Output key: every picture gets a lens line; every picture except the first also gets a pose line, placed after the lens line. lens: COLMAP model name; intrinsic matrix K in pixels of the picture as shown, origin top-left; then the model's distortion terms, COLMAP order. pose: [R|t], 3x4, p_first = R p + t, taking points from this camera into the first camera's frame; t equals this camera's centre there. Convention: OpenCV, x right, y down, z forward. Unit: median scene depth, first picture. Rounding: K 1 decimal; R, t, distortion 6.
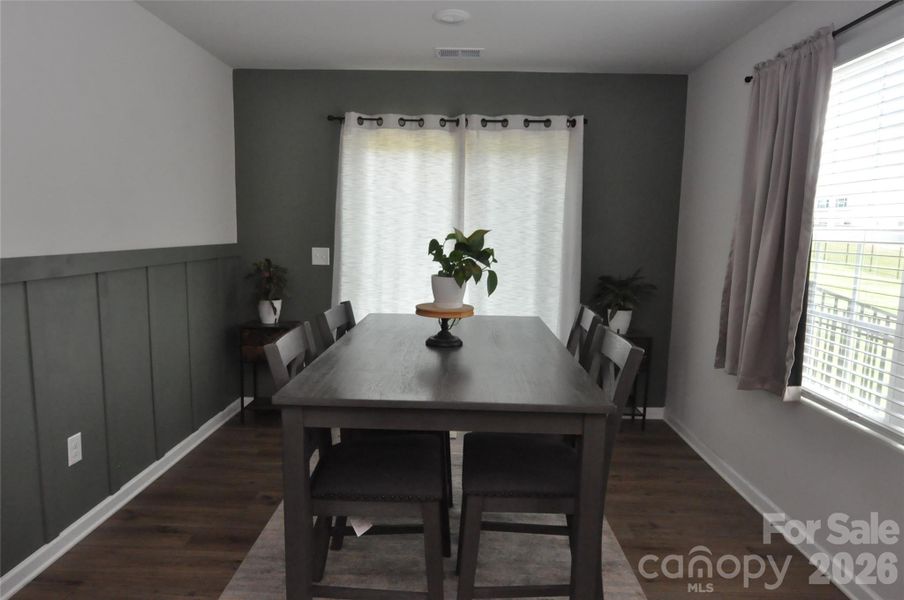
lens RADIAL K [[577.7, 0, 452.0], [0, 577.7, 300.0], [0, 0, 1]] dist [0.038000, -0.000176]
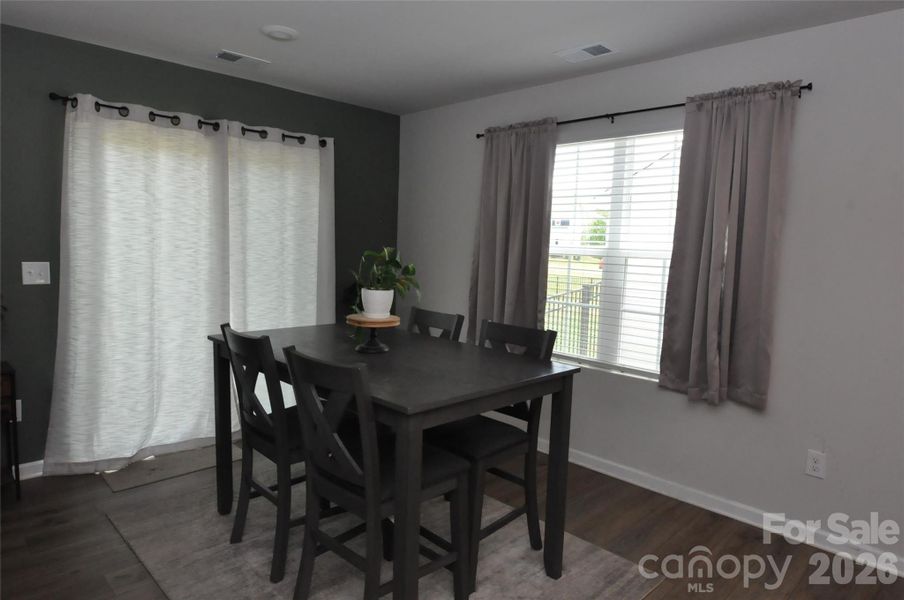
lens RADIAL K [[577.7, 0, 452.0], [0, 577.7, 300.0], [0, 0, 1]] dist [0.038000, -0.000176]
pose [[0.705952, -0.068124, 0.704976, -0.405182], [0.069527, 0.997222, 0.026741, -0.023763], [-0.704839, 0.030137, 0.708727, 0.066161]]
